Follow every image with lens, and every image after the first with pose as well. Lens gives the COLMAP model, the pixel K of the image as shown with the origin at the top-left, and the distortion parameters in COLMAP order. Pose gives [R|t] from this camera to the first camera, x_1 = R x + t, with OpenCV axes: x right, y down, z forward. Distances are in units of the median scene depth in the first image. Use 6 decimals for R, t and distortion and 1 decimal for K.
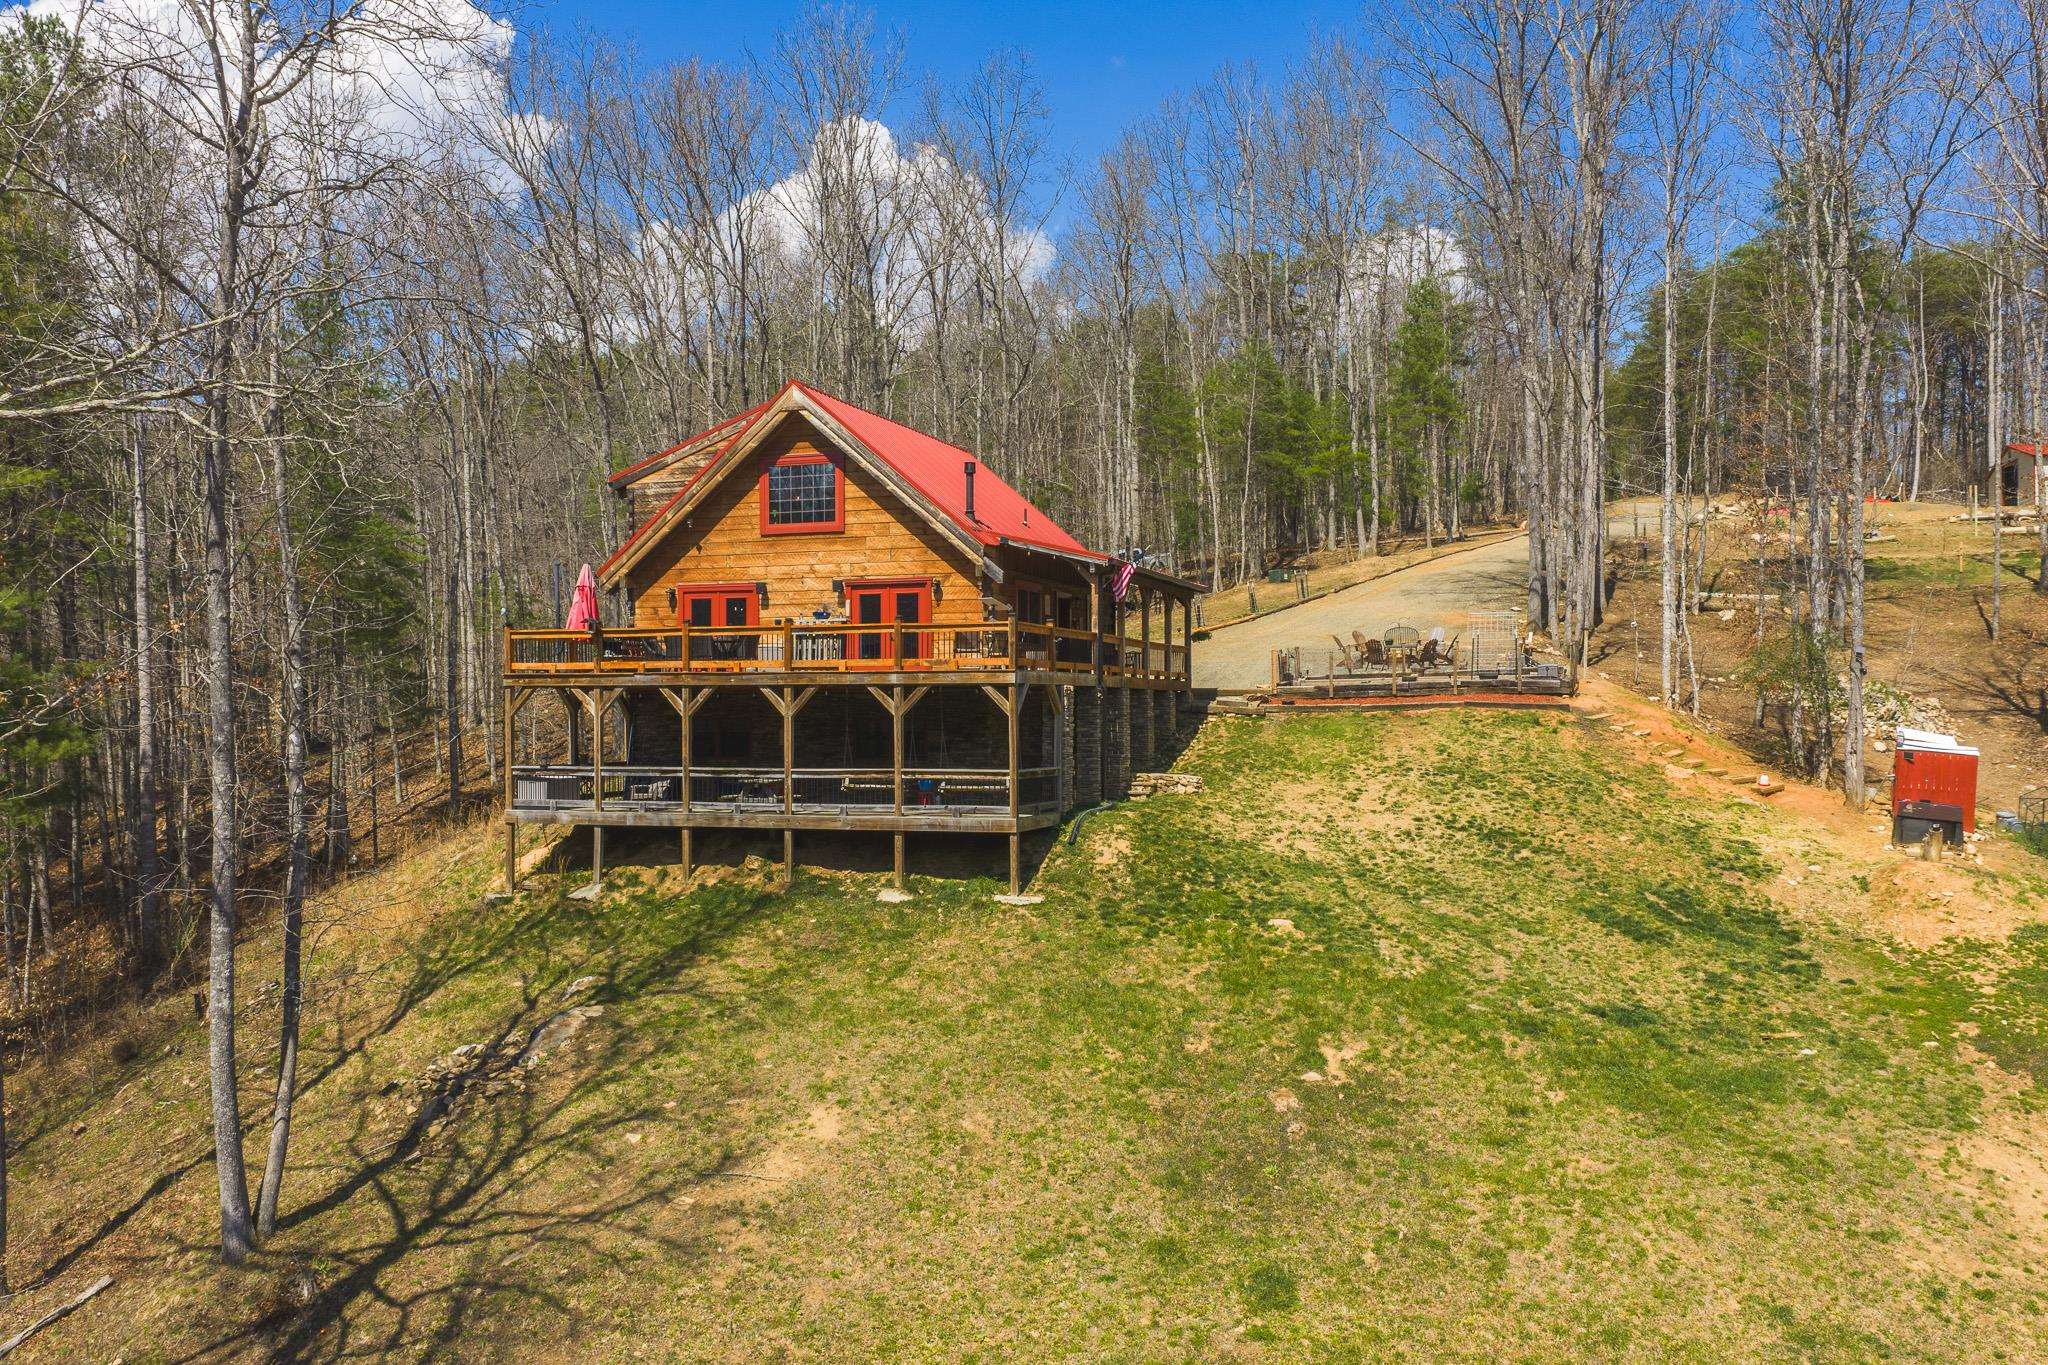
lens RADIAL K [[1702.1, 0, 1024.0], [0, 1702.1, 682.5], [0, 0, 1]] dist [0.018121, 0.001274]
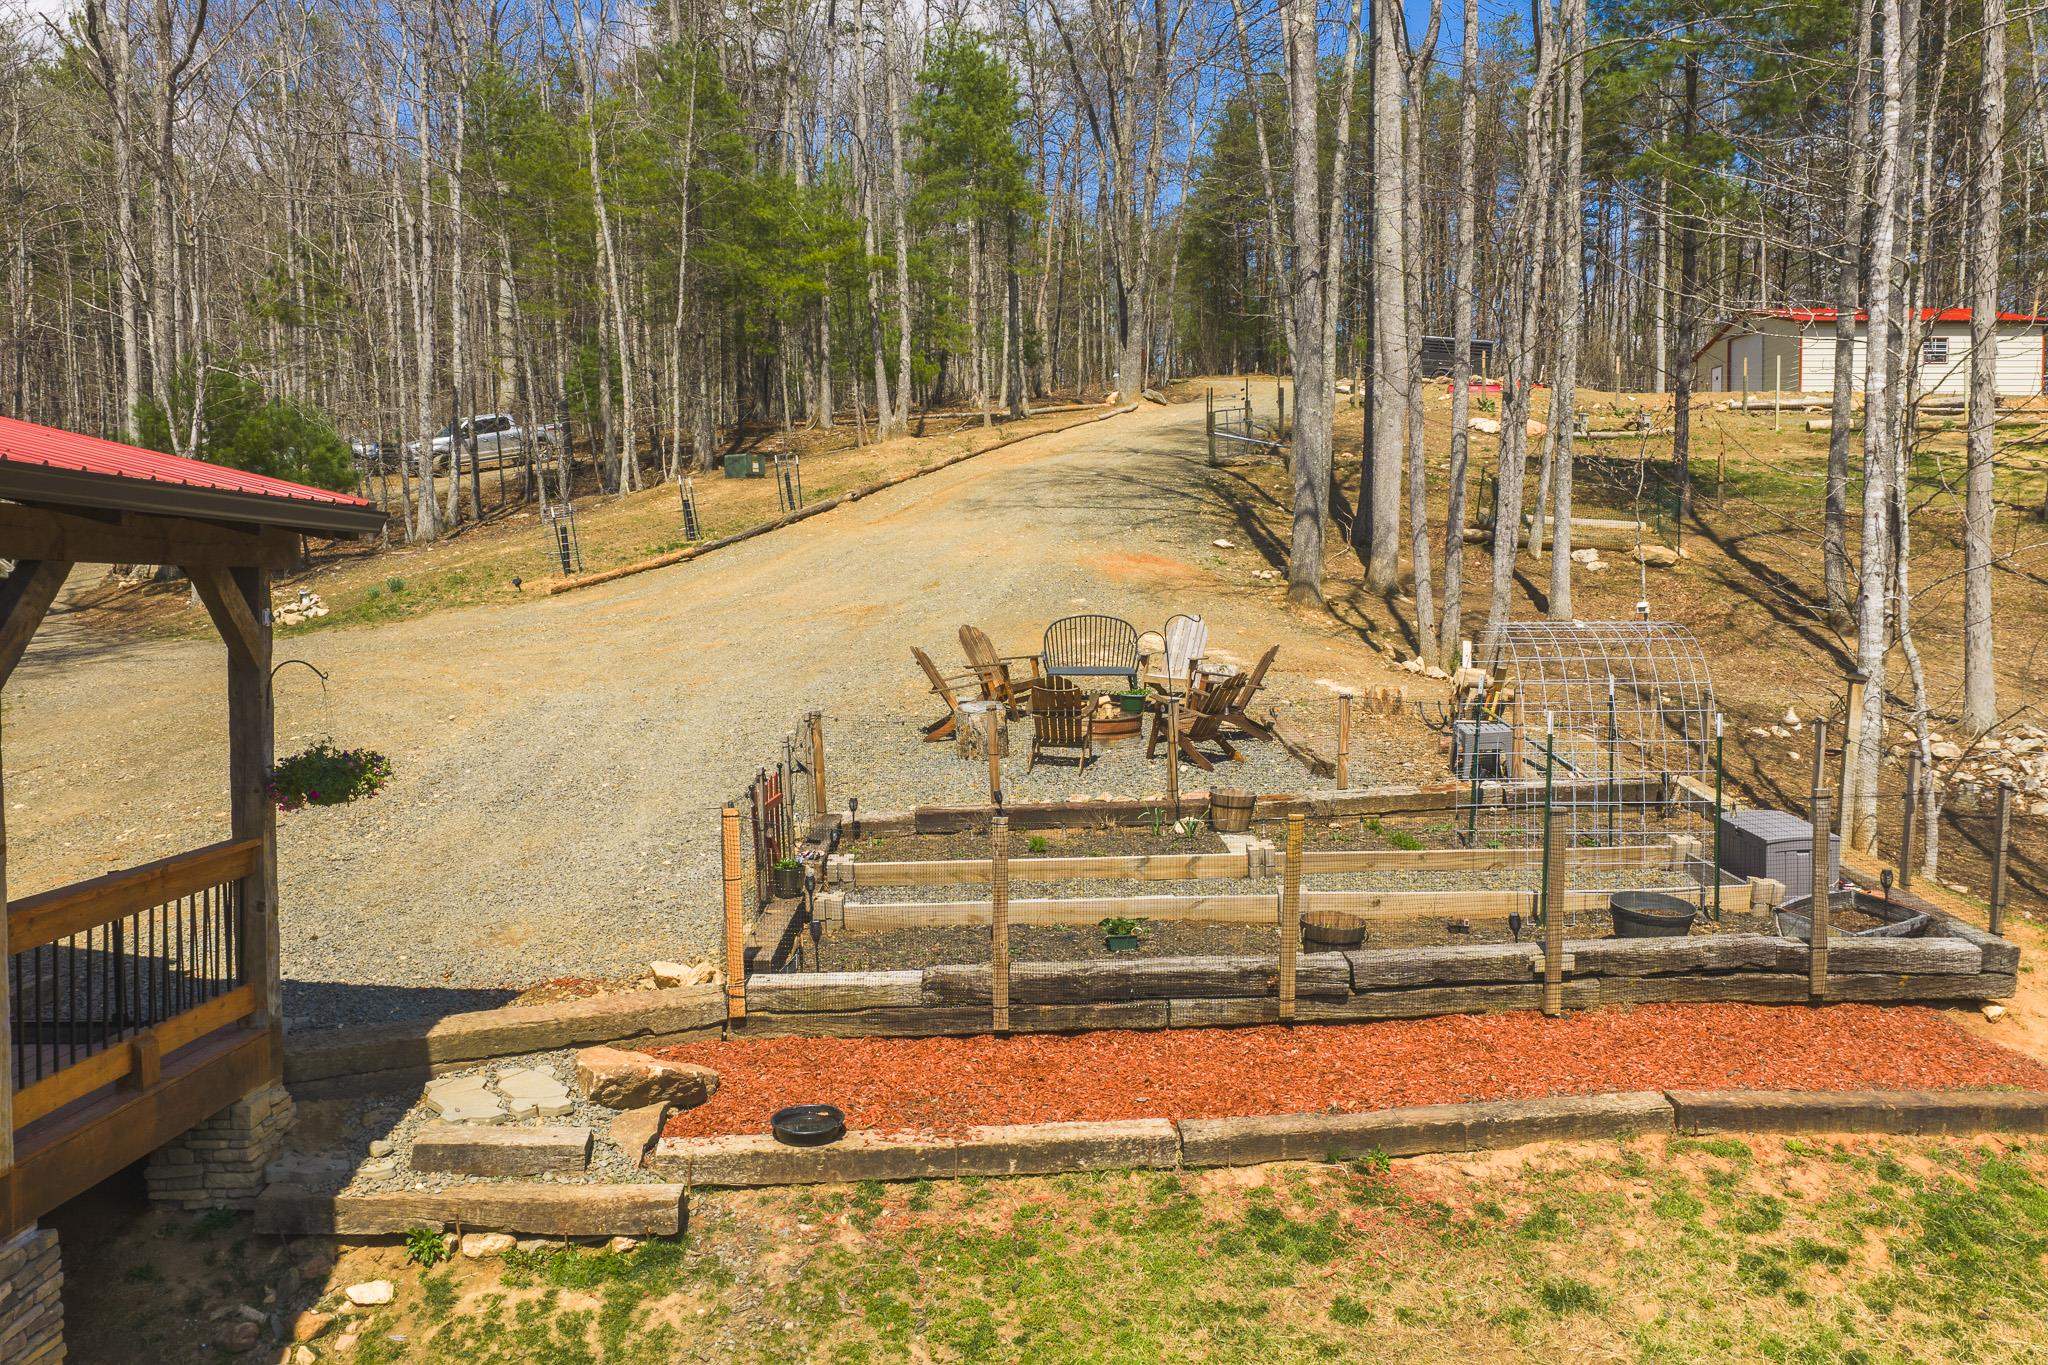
lens RADIAL K [[1702.1, 0, 1024.0], [0, 1702.1, 682.5], [0, 0, 1]] dist [0.018121, 0.001274]
pose [[0.951467, -0.015436, 0.307365, 0.139961], [-0.003840, 0.998068, 0.062009, -0.057807], [-0.307728, -0.060179, 0.949569, 0.947788]]
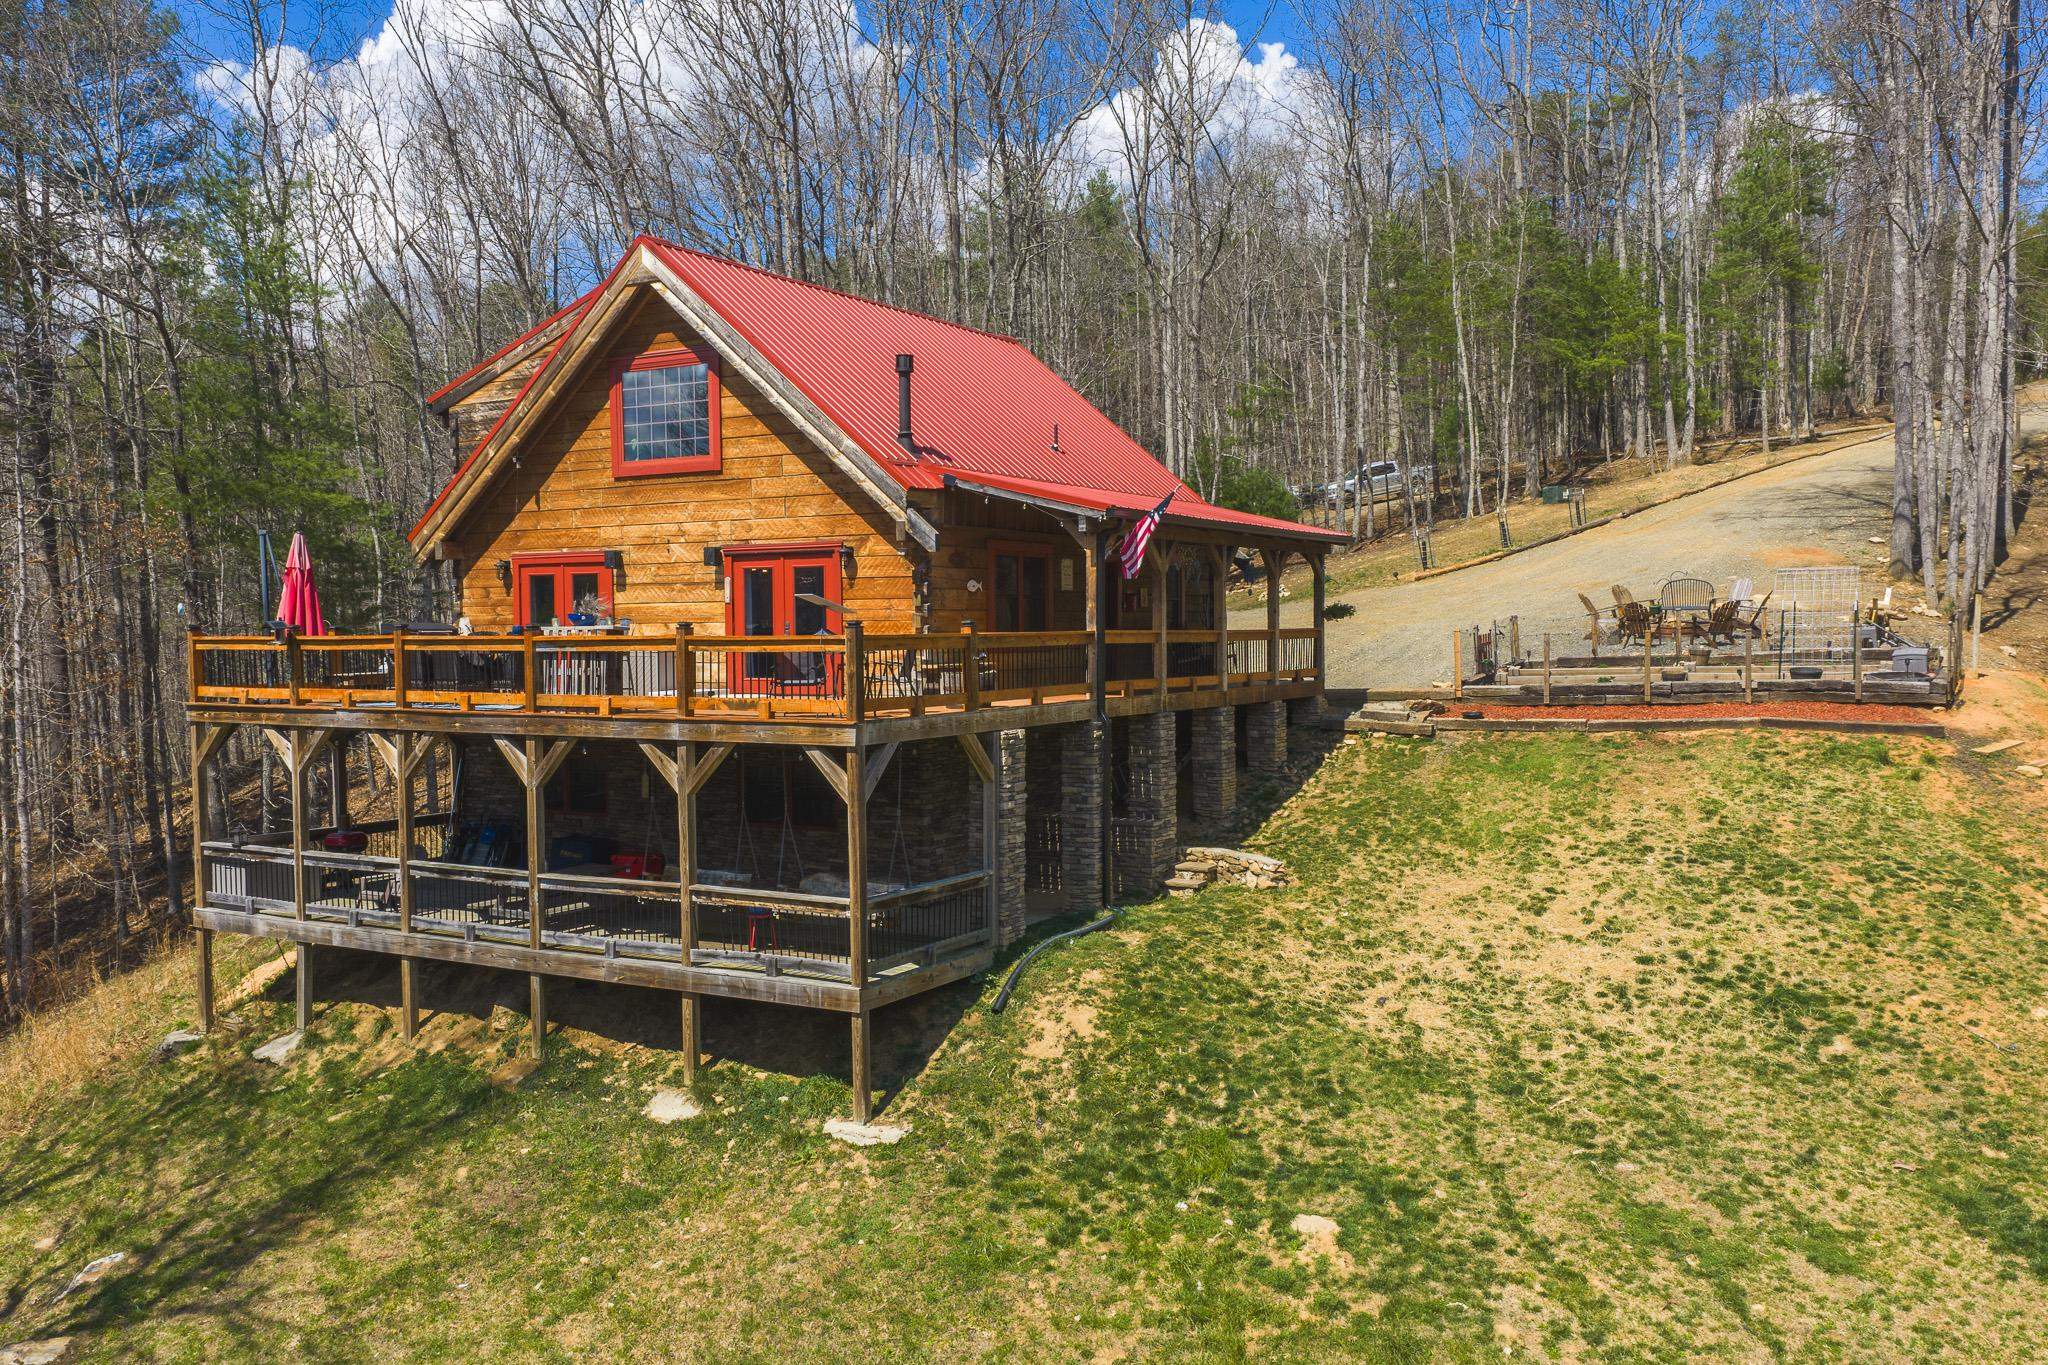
lens RADIAL K [[1717.0, 0, 1024.0], [0, 1717.0, 682.5], [0, 0, 1]] dist [0.000008, 0.008679]
pose [[0.981526, 0.000309, -0.191330, 0.131449], [0.009635, 0.998650, 0.051037, -0.041130], [0.191087, -0.051937, 0.980198, 0.386389]]
